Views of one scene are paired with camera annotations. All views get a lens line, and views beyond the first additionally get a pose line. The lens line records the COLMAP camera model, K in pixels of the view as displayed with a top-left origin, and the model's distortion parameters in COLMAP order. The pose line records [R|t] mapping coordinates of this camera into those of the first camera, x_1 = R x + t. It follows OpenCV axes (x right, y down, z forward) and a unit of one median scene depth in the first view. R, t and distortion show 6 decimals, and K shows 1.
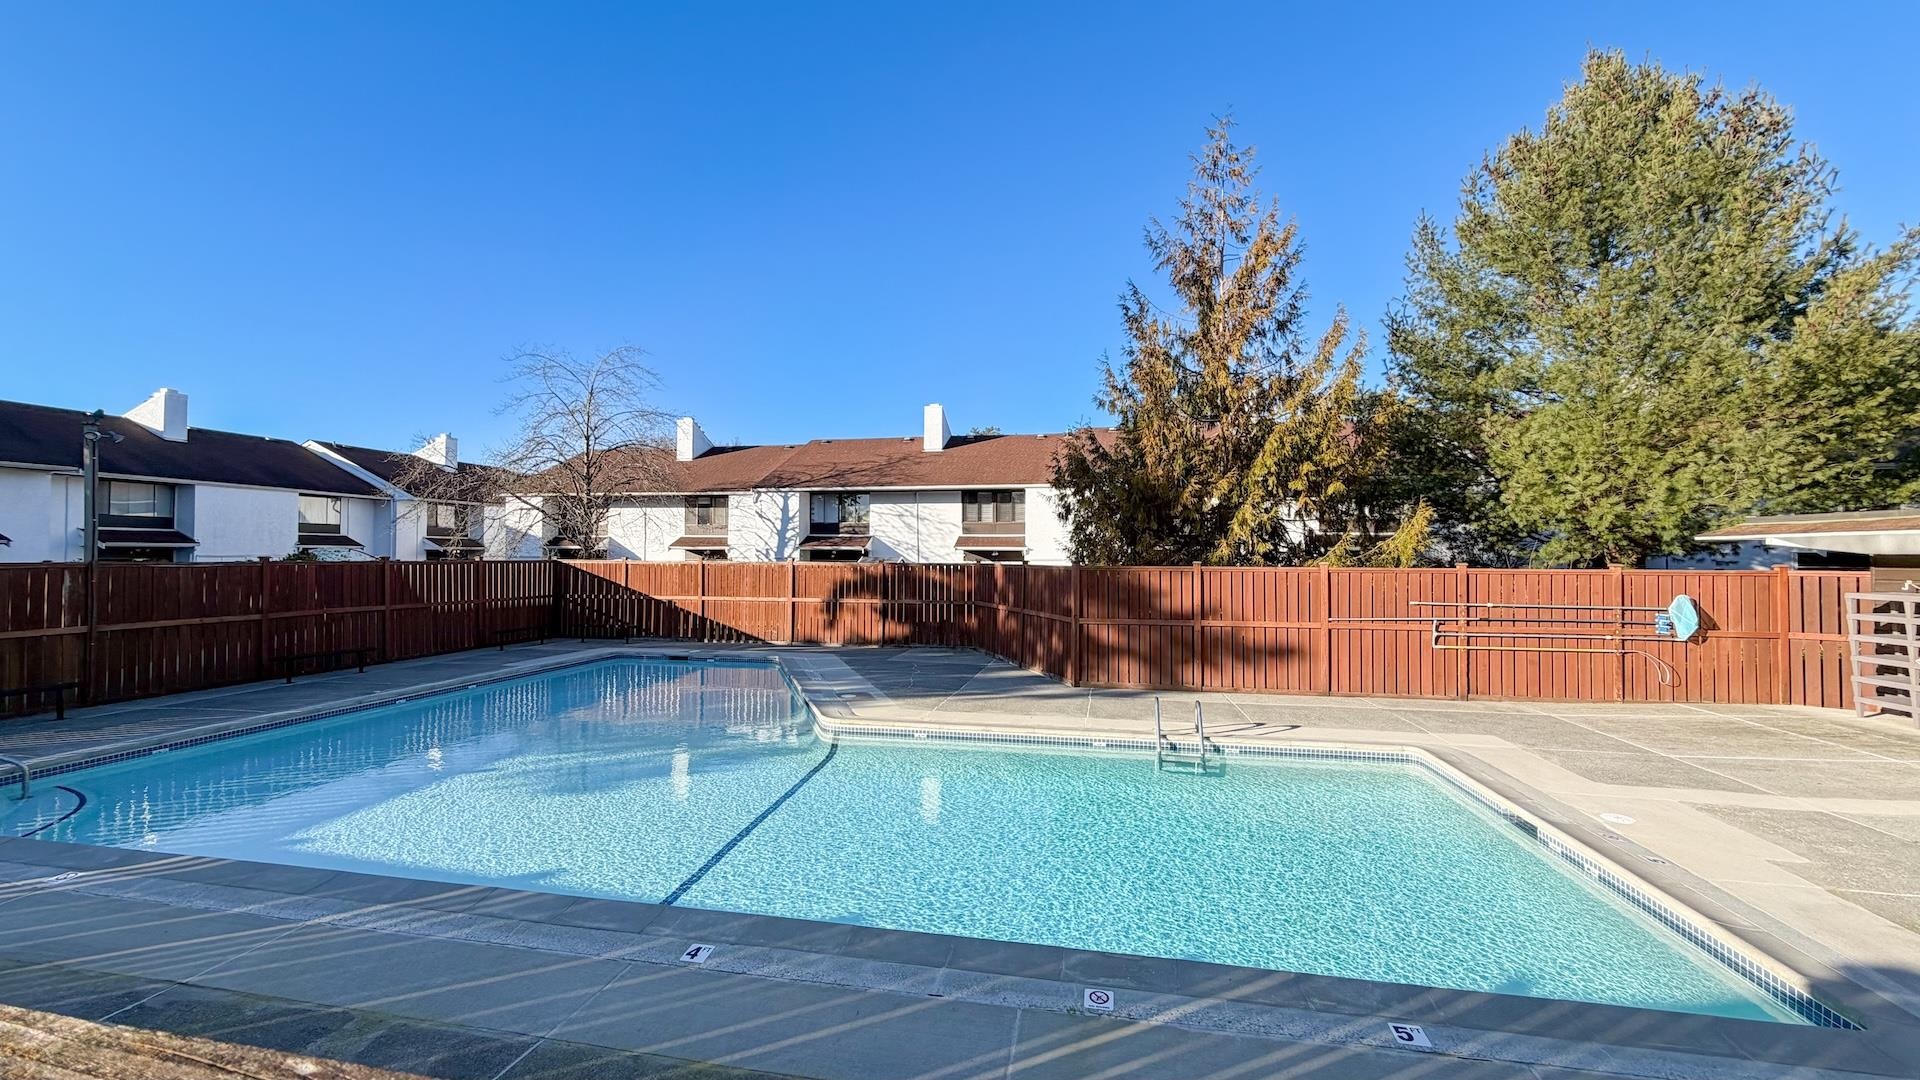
lens RADIAL K [[761.9, 0, 958.0], [0, 761.9, 540.1], [0, 0, 1]] dist [-0.000579, 0.000170]
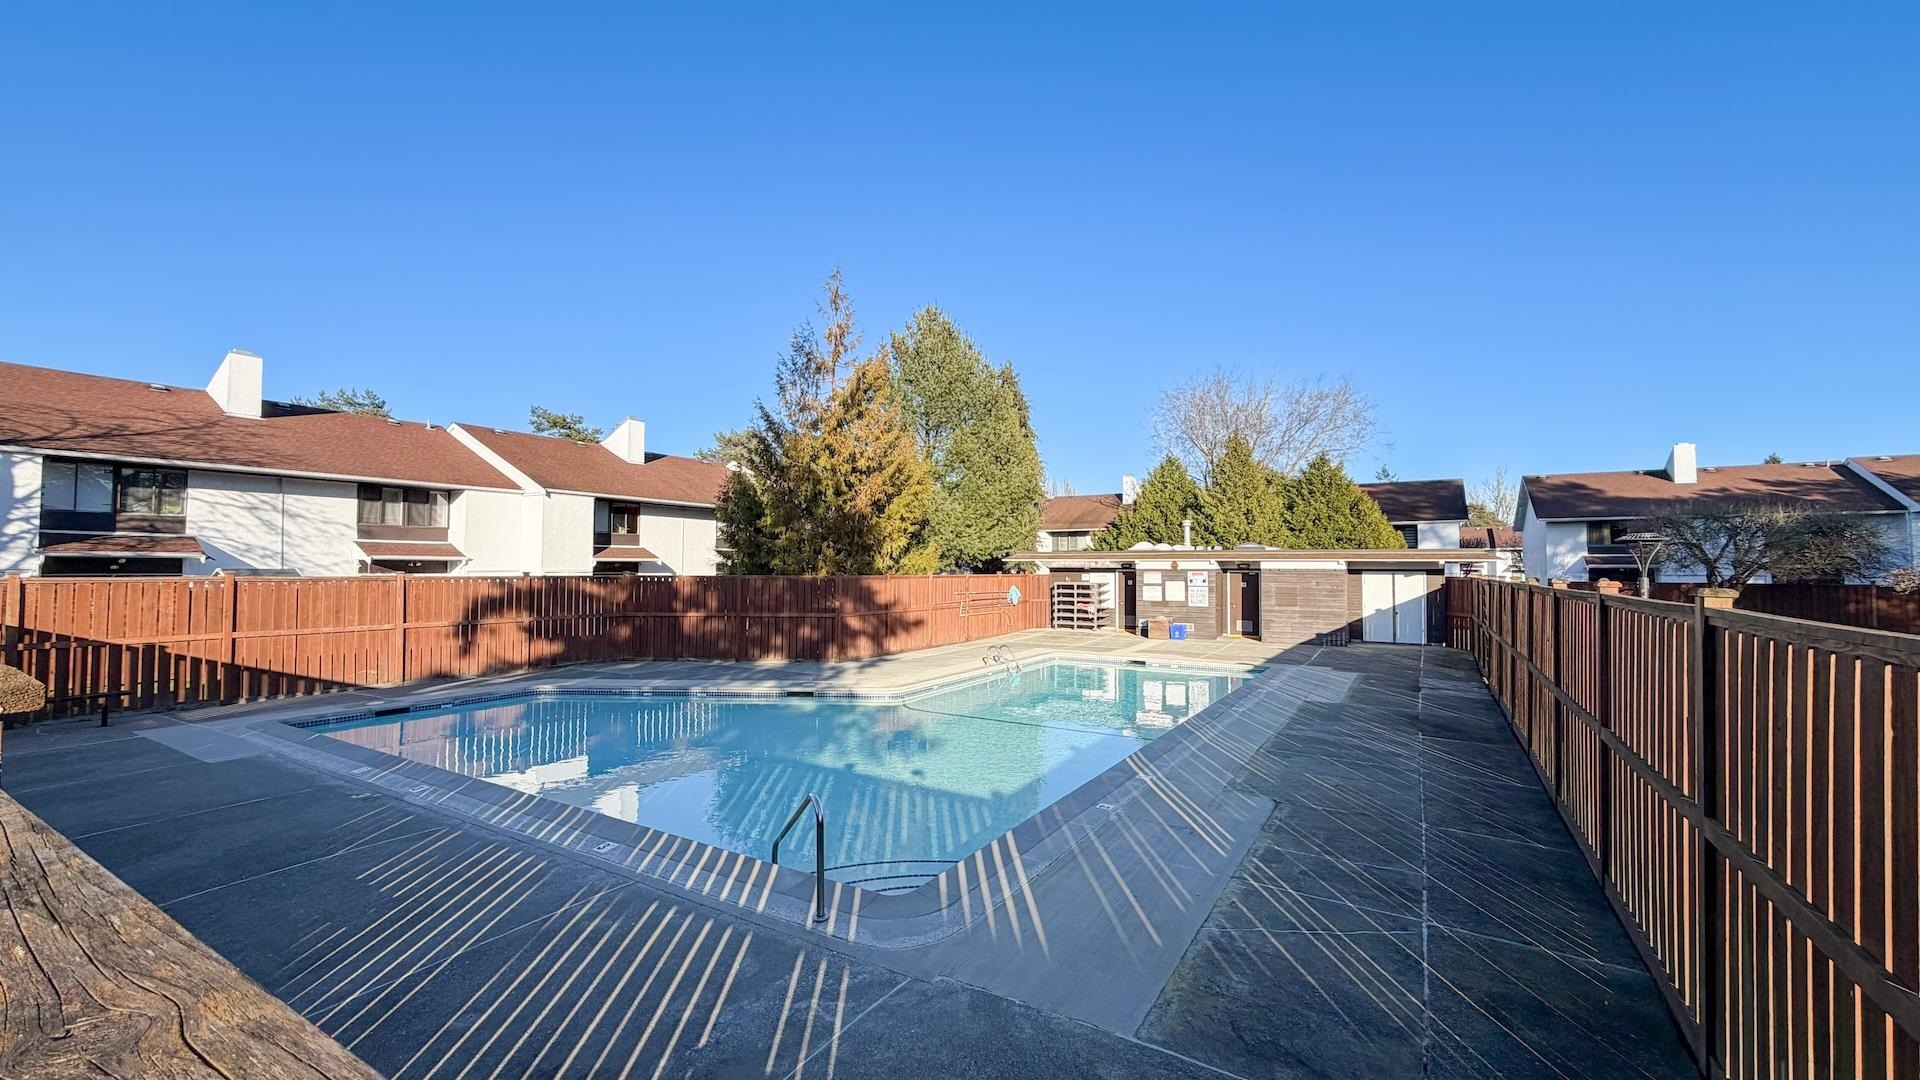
lens RADIAL K [[761.9, 0, 958.0], [0, 761.9, 540.1], [0, 0, 1]] dist [-0.000579, 0.000170]
pose [[0.335376, 0.032204, 0.941534, -0.733734], [-0.021586, 0.999416, -0.026494, 0.001423], [-0.941837, -0.011439, 0.335876, 0.220686]]
